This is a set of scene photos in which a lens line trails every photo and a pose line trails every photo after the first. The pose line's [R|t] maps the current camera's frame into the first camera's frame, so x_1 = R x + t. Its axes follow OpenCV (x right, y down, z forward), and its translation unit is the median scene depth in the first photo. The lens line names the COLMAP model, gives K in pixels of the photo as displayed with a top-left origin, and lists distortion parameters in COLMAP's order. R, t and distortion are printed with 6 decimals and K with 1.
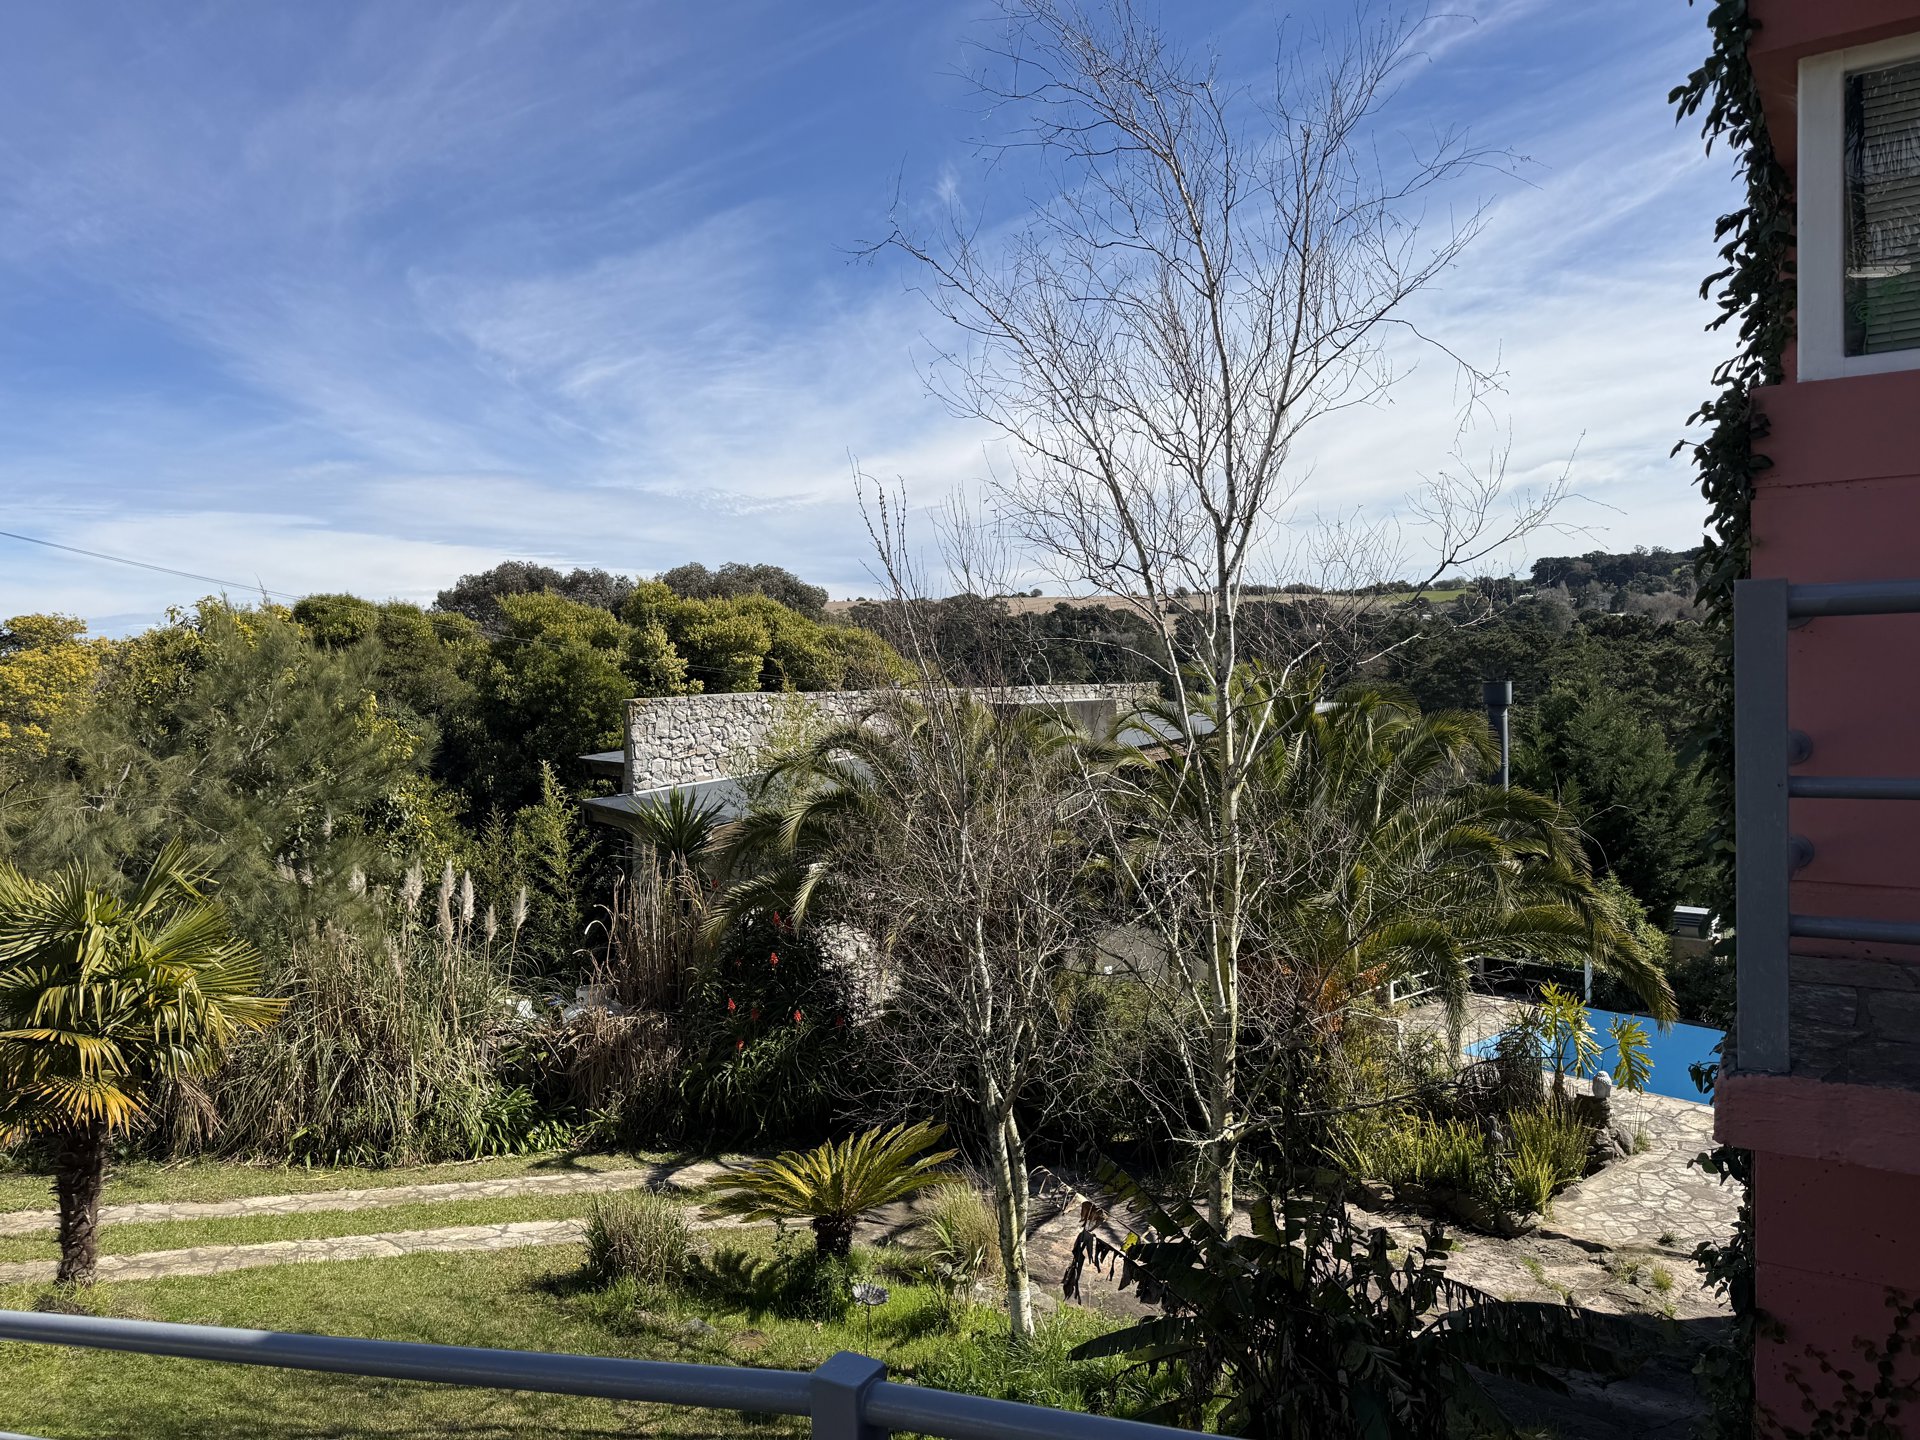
lens RADIAL K [[1369.1, 0, 946.5], [0, 1369.1, 723.0], [0, 0, 1]] dist [0.047659, -0.050270]
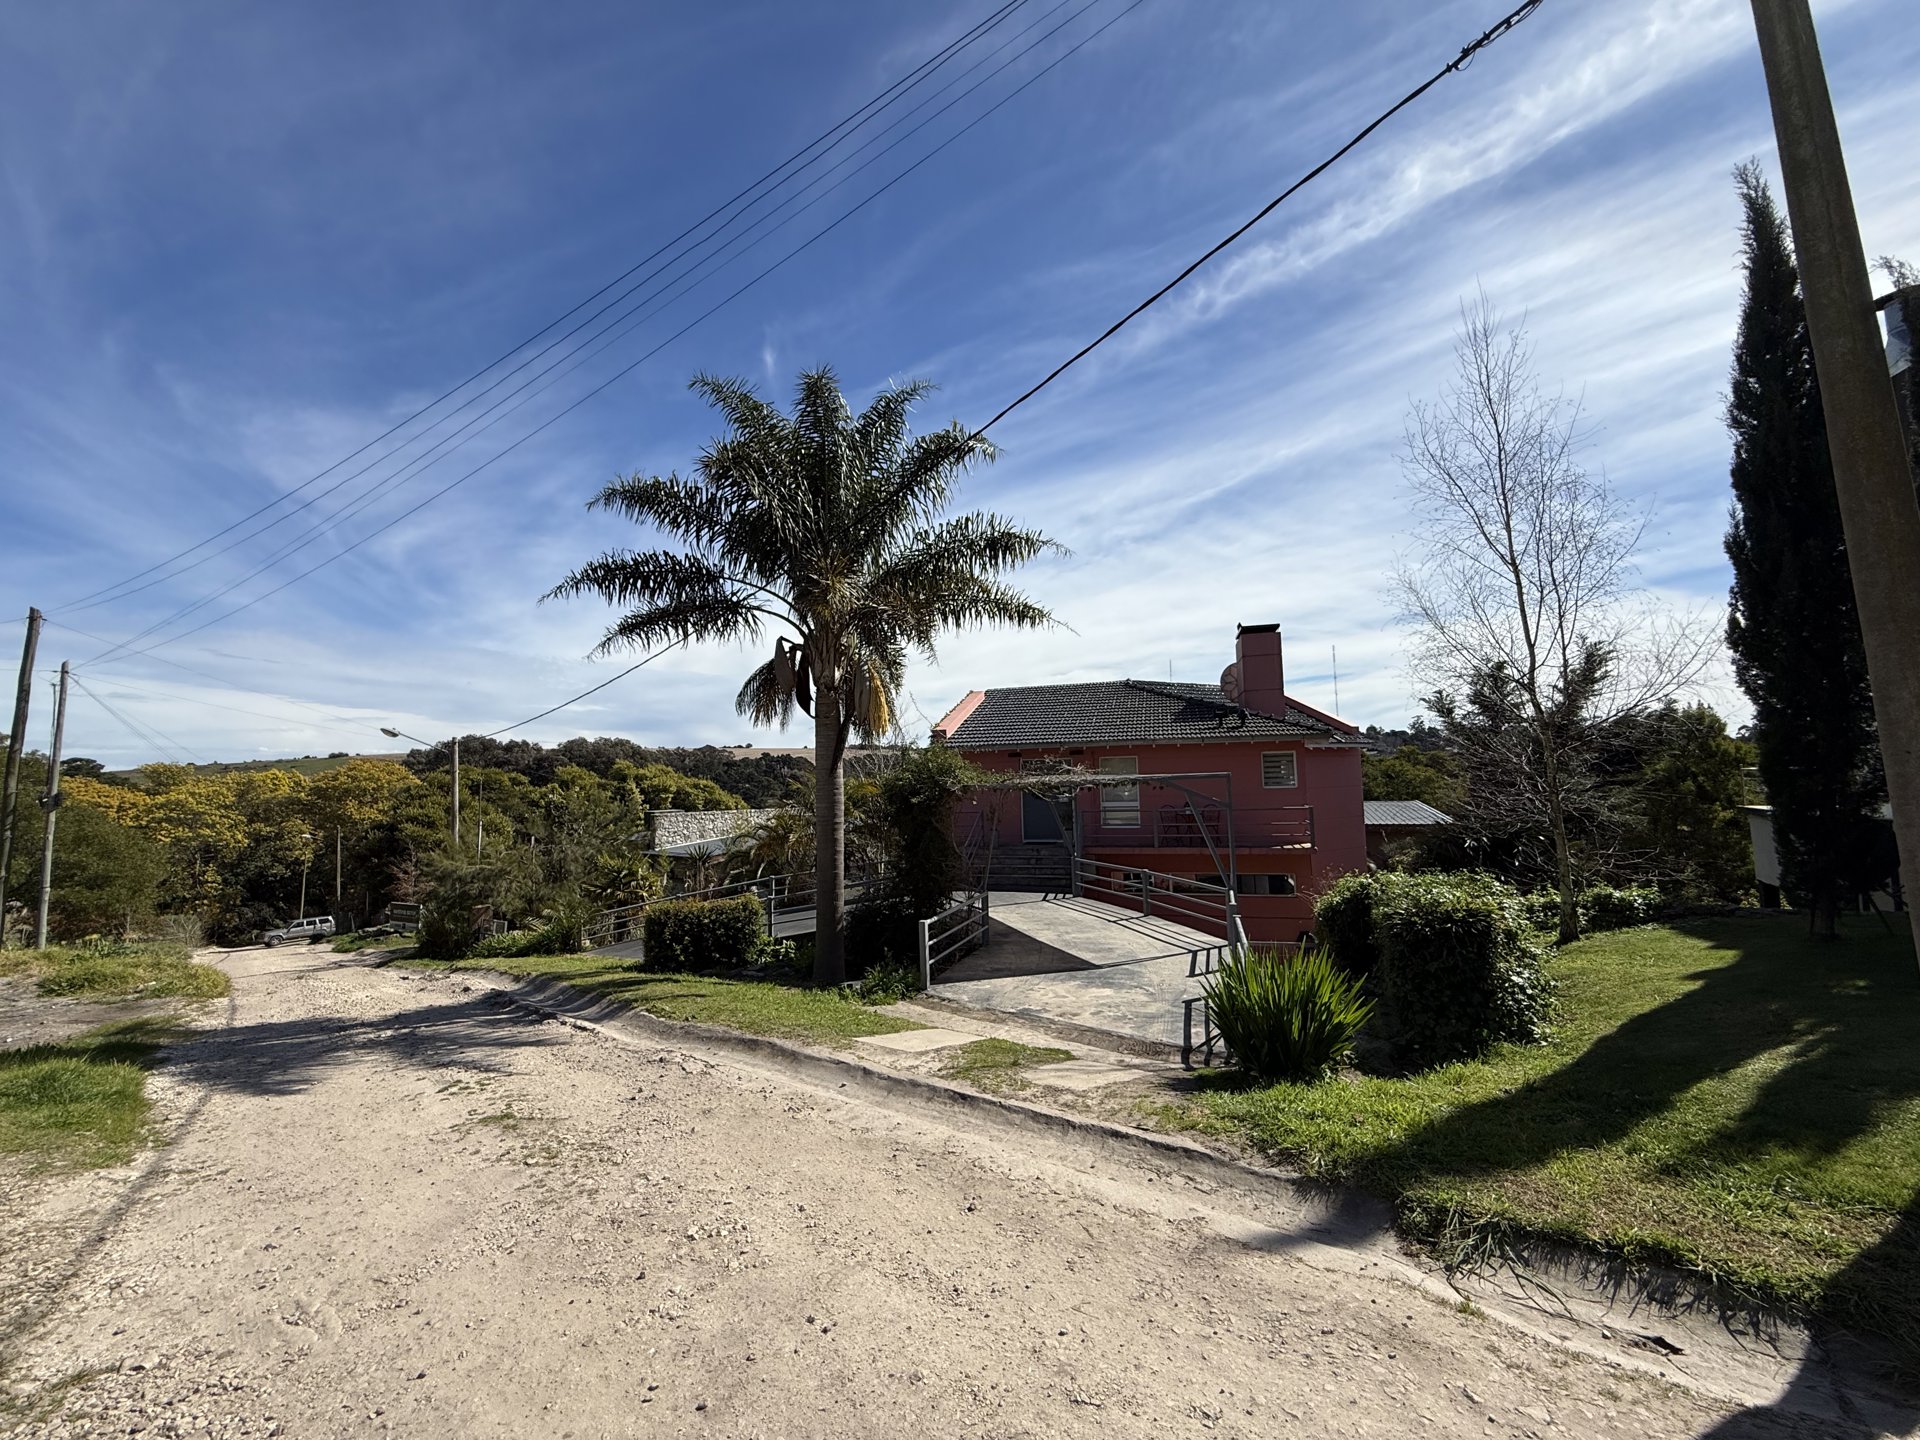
lens RADIAL K [[771.7, 0, 954.8], [0, 771.7, 714.5], [0, 0, 1]] dist [0.006862, -0.001920]
pose [[0.943056, 0.031094, 0.331178, -0.074989], [0.012133, 0.991743, -0.127665, -0.004667], [-0.332413, 0.124413, 0.934892, -0.292222]]
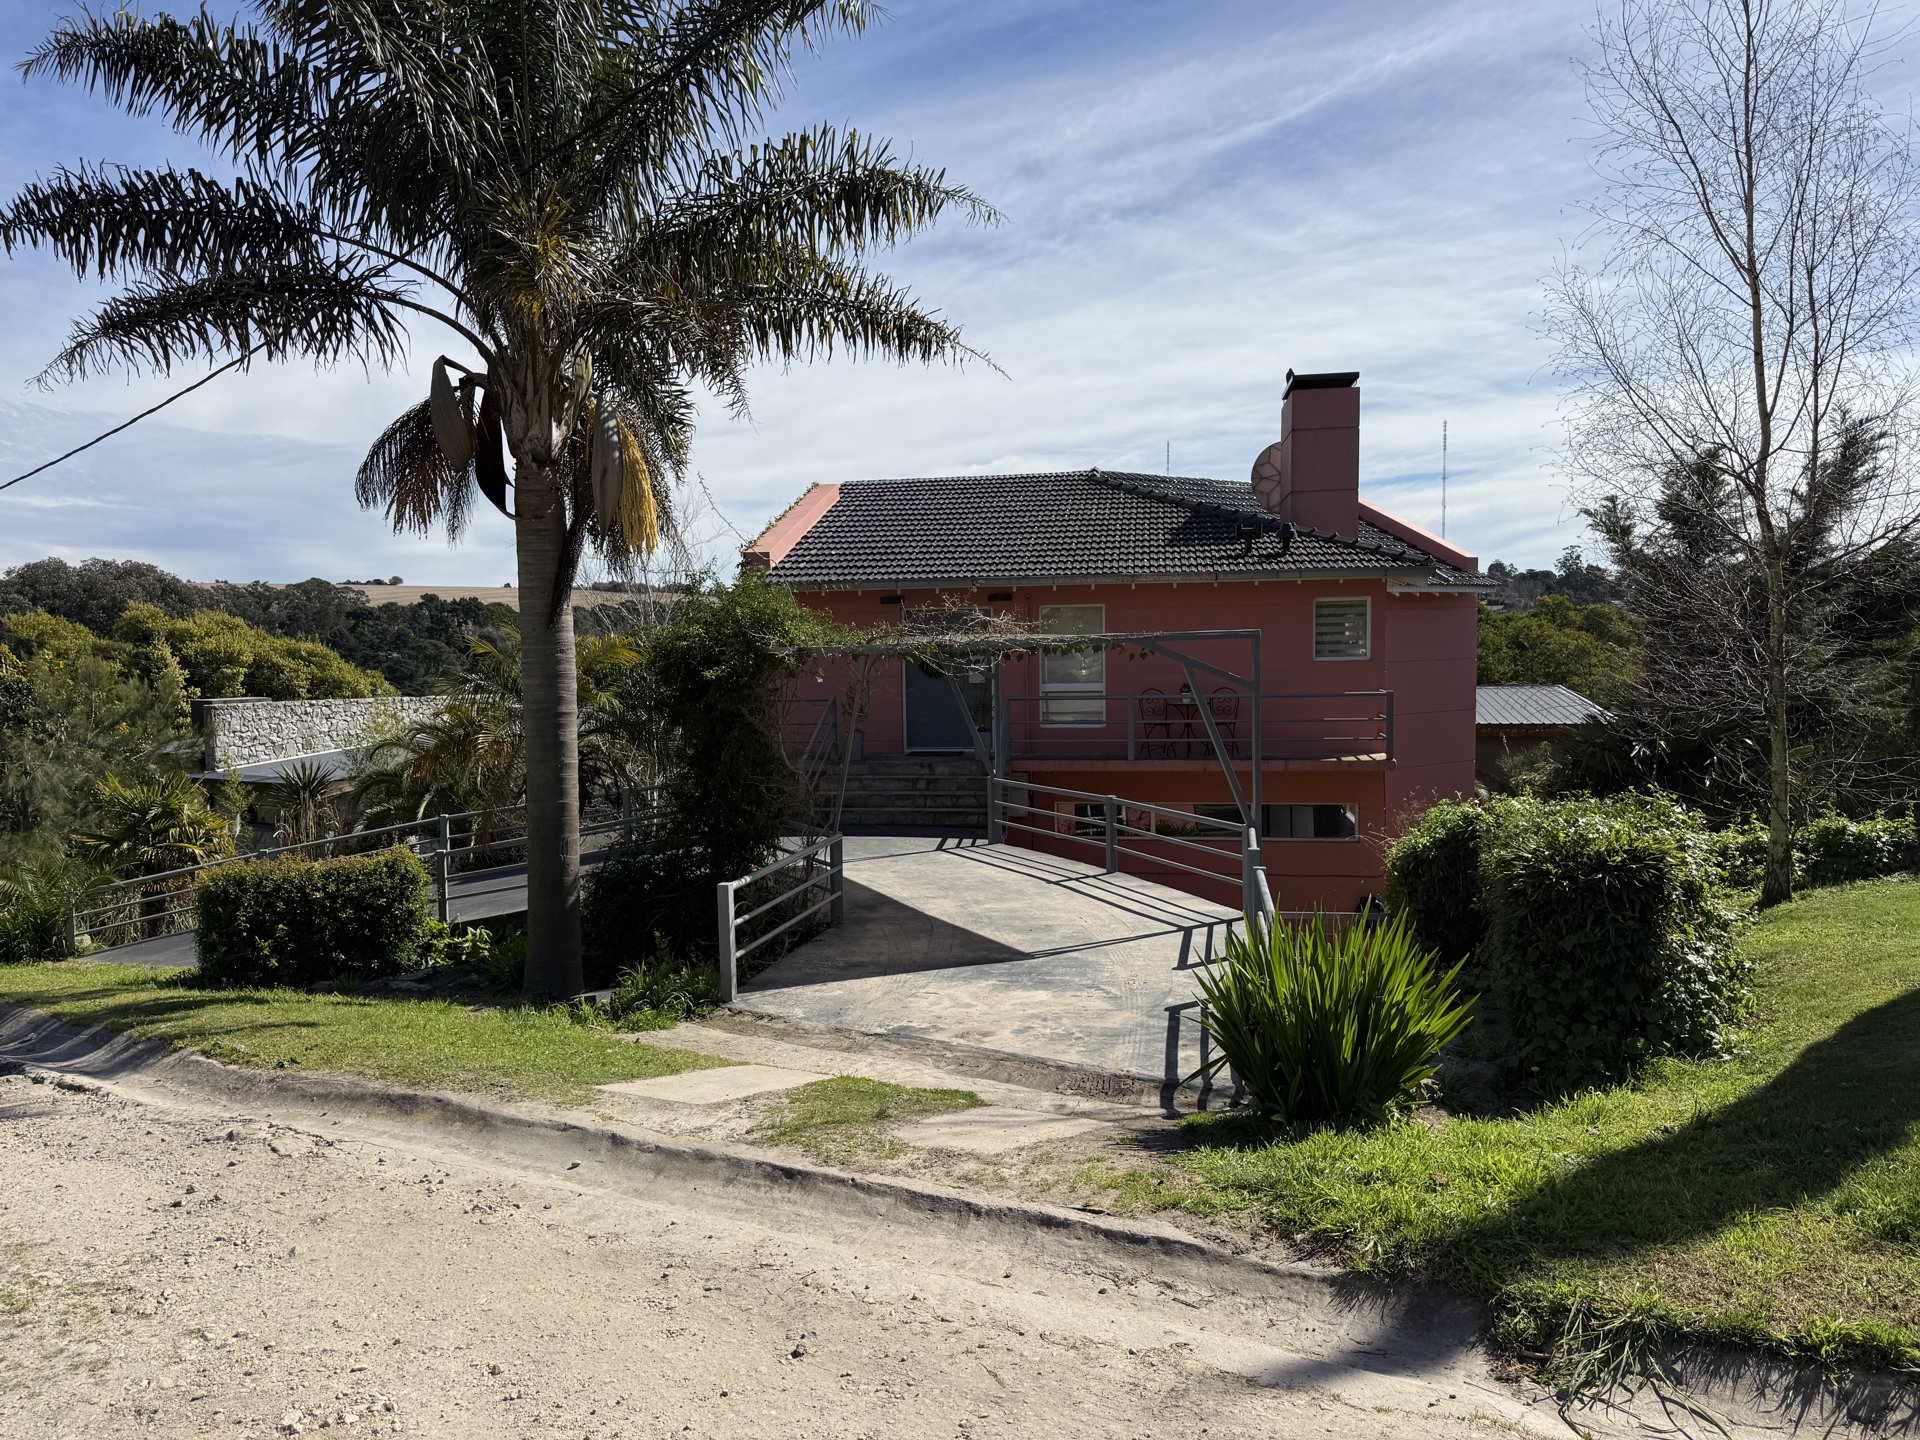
lens RADIAL K [[1369.1, 0, 963.4], [0, 1369.1, 717.9], [0, 0, 1]] dist [0.047659, -0.050270]
pose [[0.892689, -0.012424, 0.450502, -0.073753], [0.009867, 0.999919, 0.008023, -0.003306], [-0.450565, -0.002716, 0.892739, -0.290555]]
